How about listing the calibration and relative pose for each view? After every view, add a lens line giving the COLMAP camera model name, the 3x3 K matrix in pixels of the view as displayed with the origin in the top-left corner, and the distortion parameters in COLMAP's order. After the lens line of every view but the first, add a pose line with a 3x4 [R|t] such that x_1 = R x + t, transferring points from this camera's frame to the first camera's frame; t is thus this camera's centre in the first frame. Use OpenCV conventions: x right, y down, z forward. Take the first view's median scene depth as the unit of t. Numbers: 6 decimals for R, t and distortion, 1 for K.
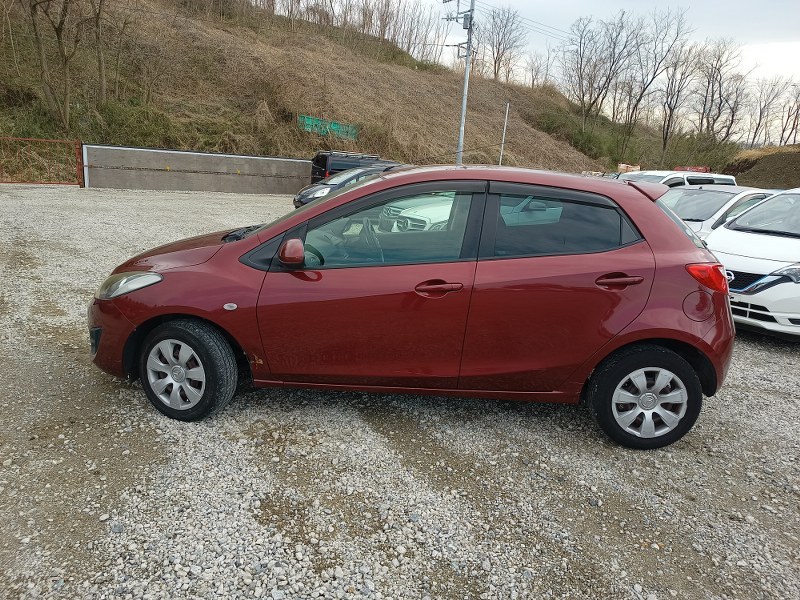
lens RADIAL K [[576.5, 0, 398.8], [0, 576.5, 293.4], [0, 0, 1]] dist [0.028152, -0.028695]
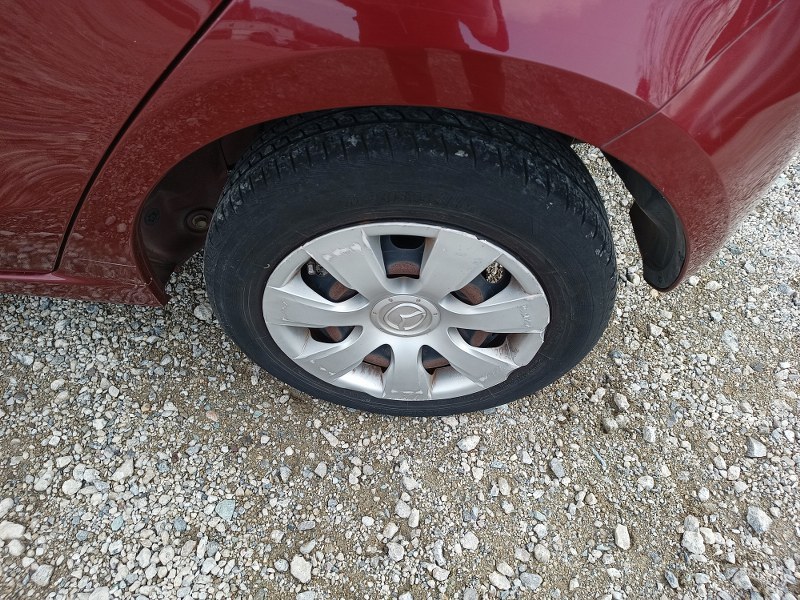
lens RADIAL K [[576.5, 0, 398.8], [0, 576.5, 293.4], [0, 0, 1]] dist [0.028152, -0.028695]
pose [[0.999634, 0.010620, -0.024885, 0.428462], [0.007232, 0.781415, 0.623969, 0.012600], [0.026072, -0.623921, 0.781053, 0.788676]]
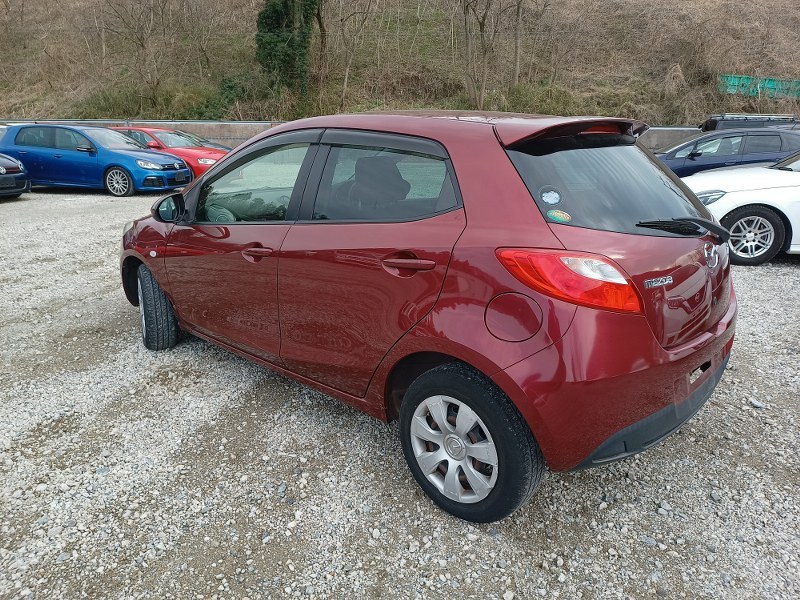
lens RADIAL K [[576.5, 0, 398.8], [0, 576.5, 293.4], [0, 0, 1]] dist [0.028152, -0.028695]
pose [[0.750713, 0.127748, -0.648160, 0.785430], [-0.103347, 0.991755, 0.075769, -0.035343], [0.652495, 0.010105, 0.757726, 0.438740]]
